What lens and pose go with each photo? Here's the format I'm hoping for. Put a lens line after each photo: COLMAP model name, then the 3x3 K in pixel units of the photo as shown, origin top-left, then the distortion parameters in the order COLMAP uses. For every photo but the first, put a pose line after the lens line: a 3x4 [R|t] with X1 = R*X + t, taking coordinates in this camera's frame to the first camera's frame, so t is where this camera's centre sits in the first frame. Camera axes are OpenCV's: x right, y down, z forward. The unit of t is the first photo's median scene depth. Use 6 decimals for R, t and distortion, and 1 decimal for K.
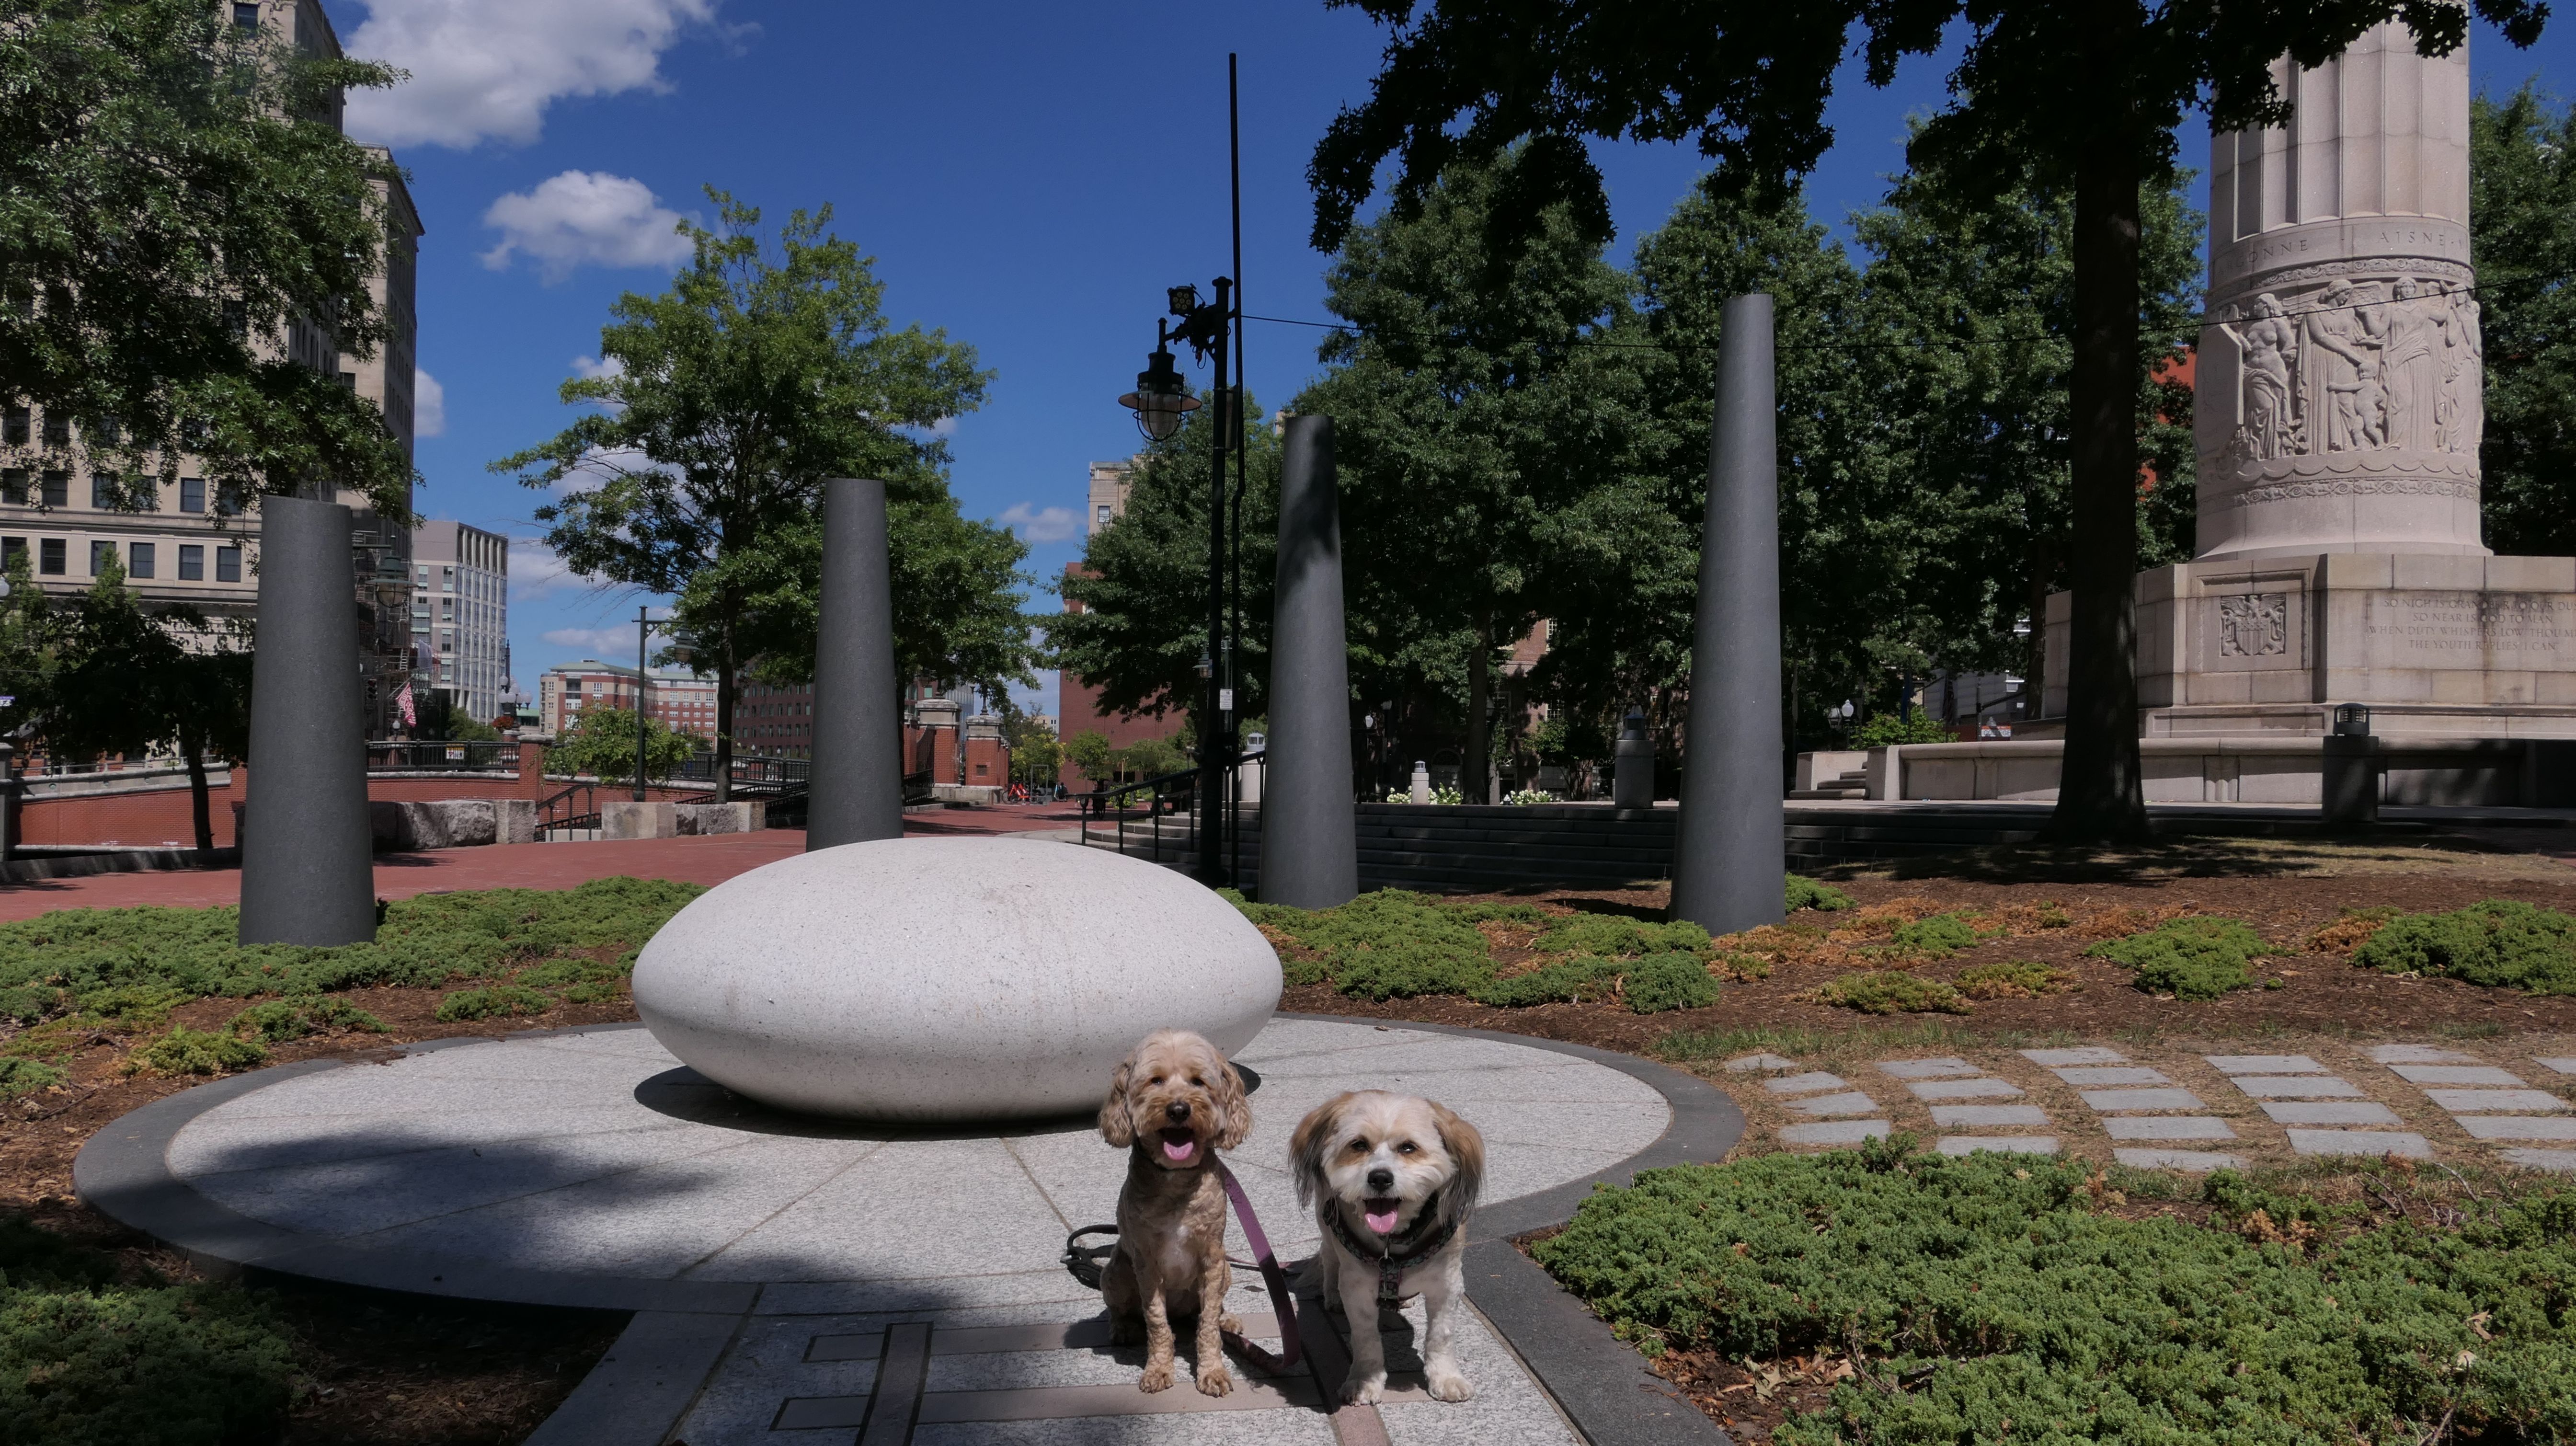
lens RADIAL K [[1844.0, 0, 1283.2], [0, 1844.0, 782.3], [0, 0, 1]] dist [-0.009486, -0.001558]
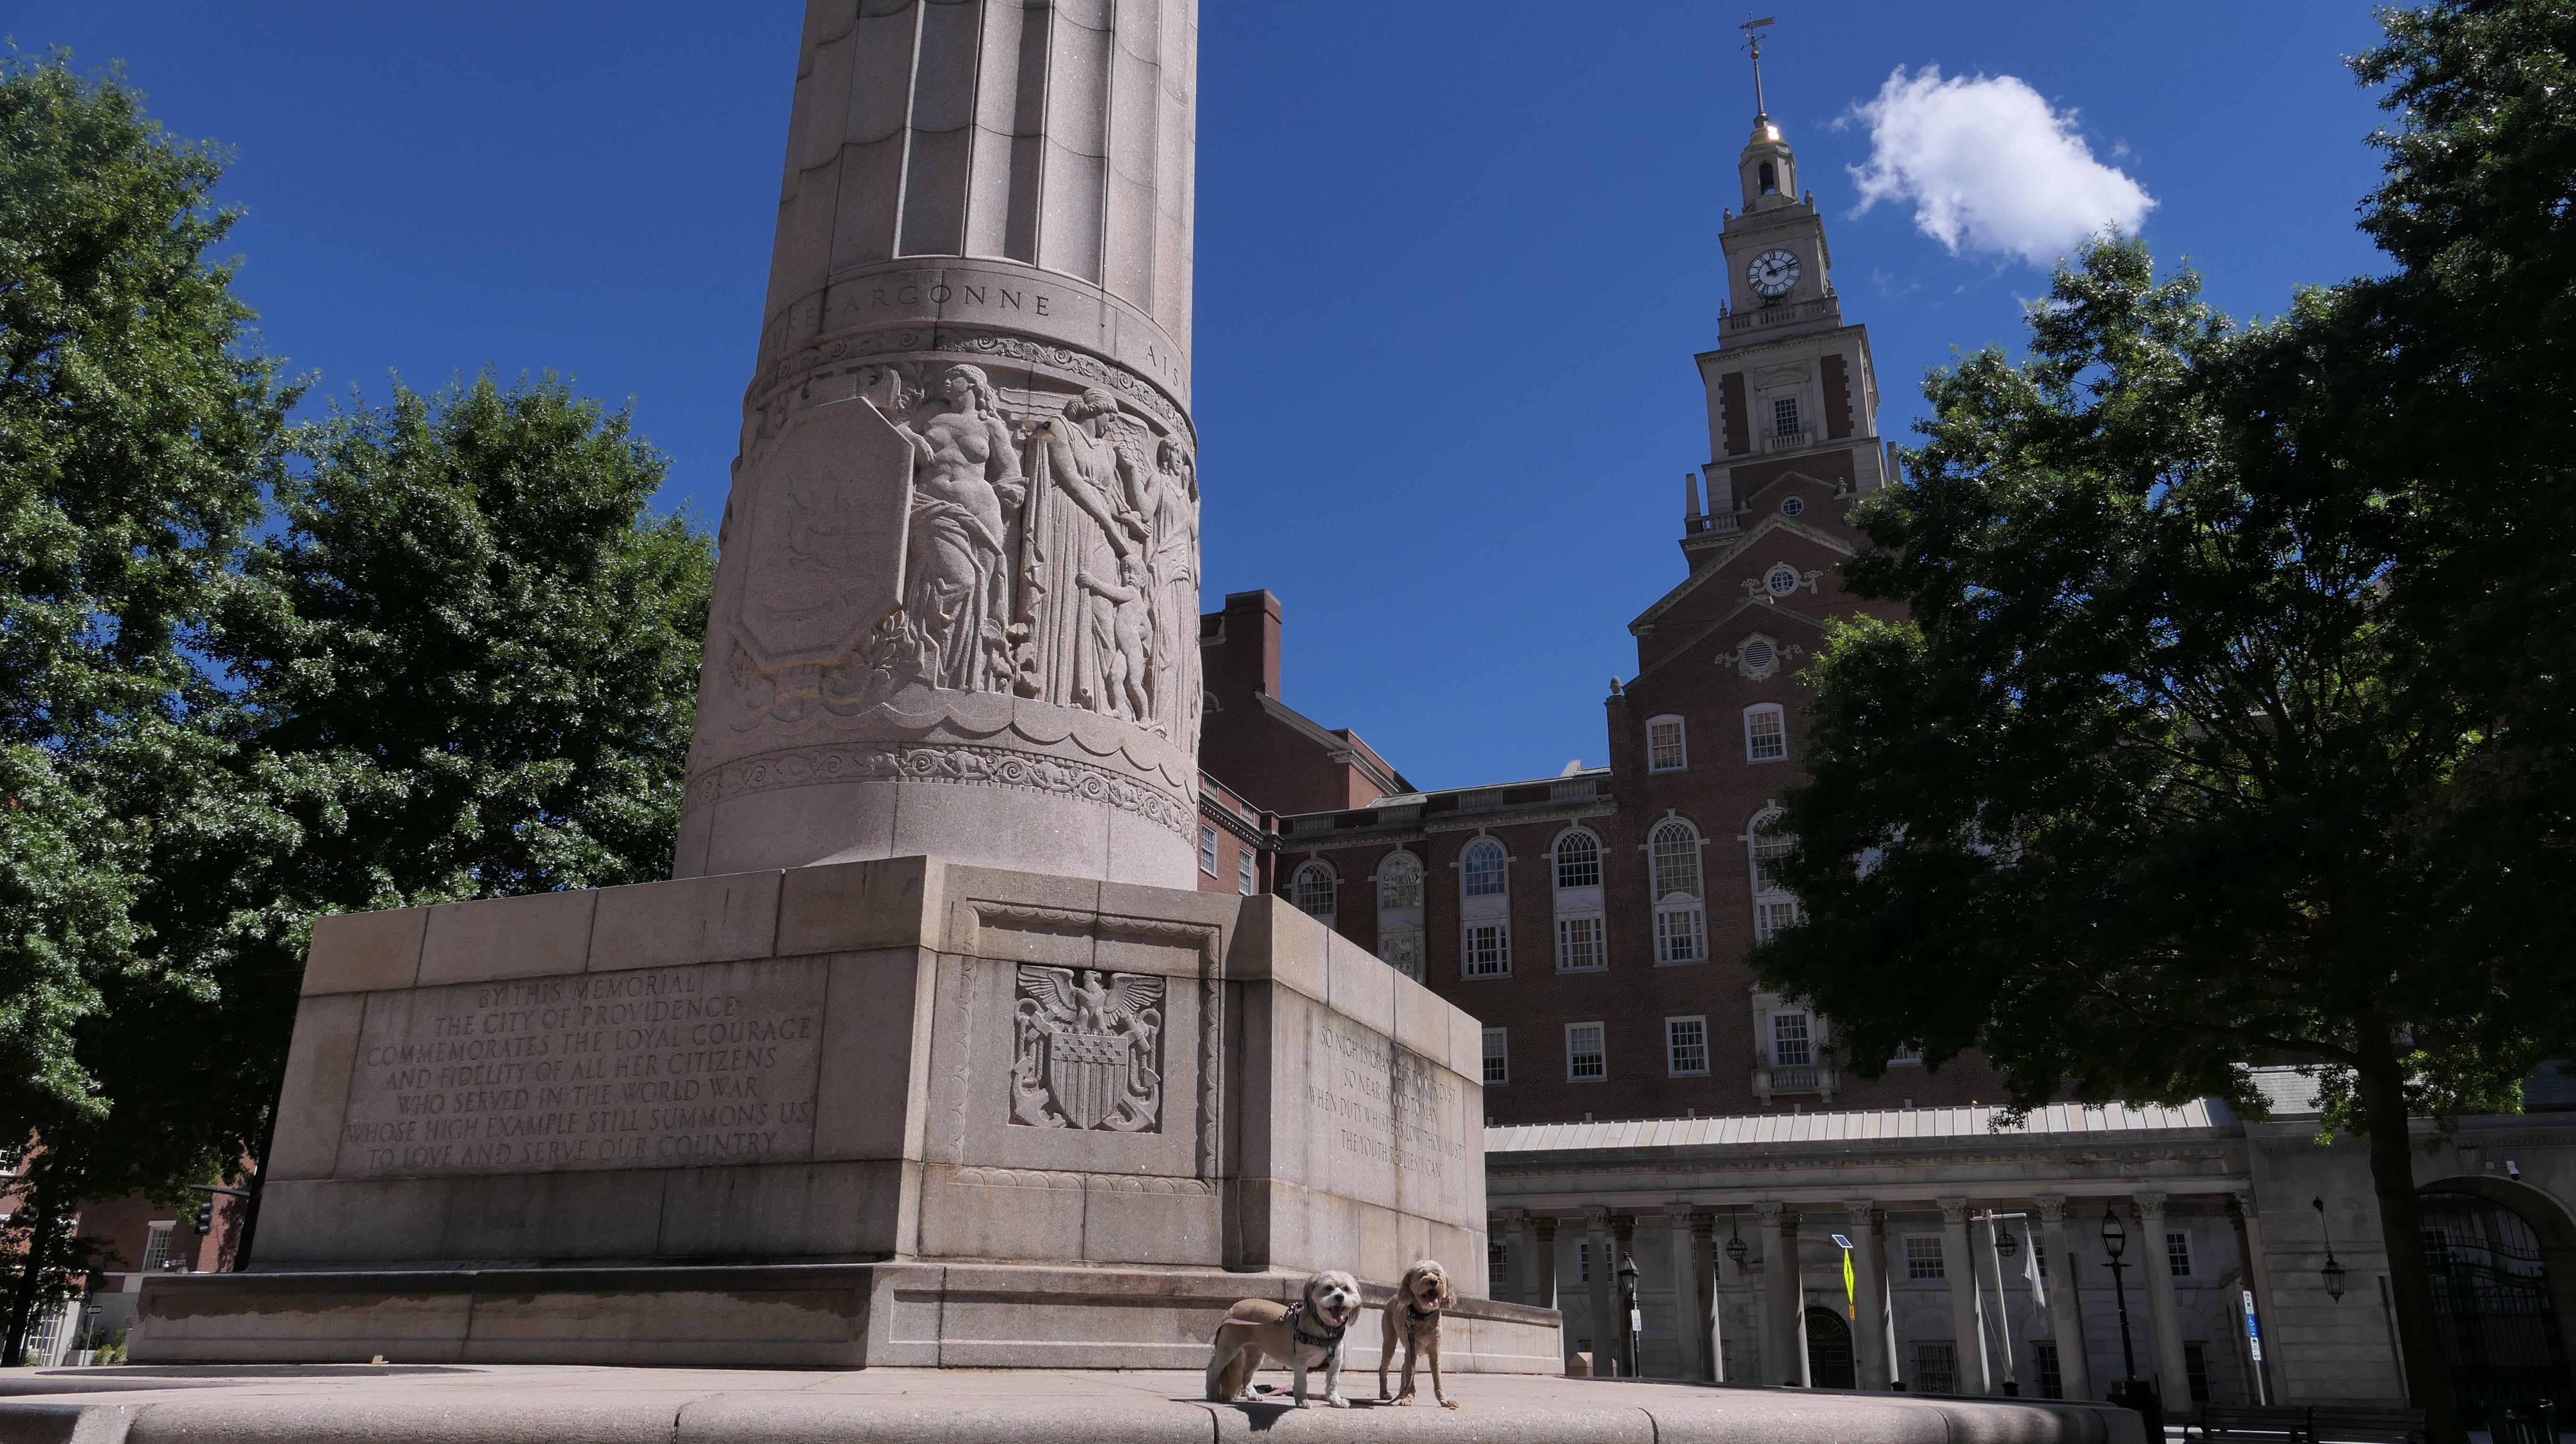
lens RADIAL K [[1844.0, 0, 1286.3], [0, 1844.0, 709.0], [0, 0, 1]] dist [-0.009486, -0.001558]
pose [[0.409335, 0.292696, 0.864161, 0.179044], [-0.017011, 0.949429, -0.313520, -0.030805], [-0.912225, 0.113635, 0.393614, 0.747670]]
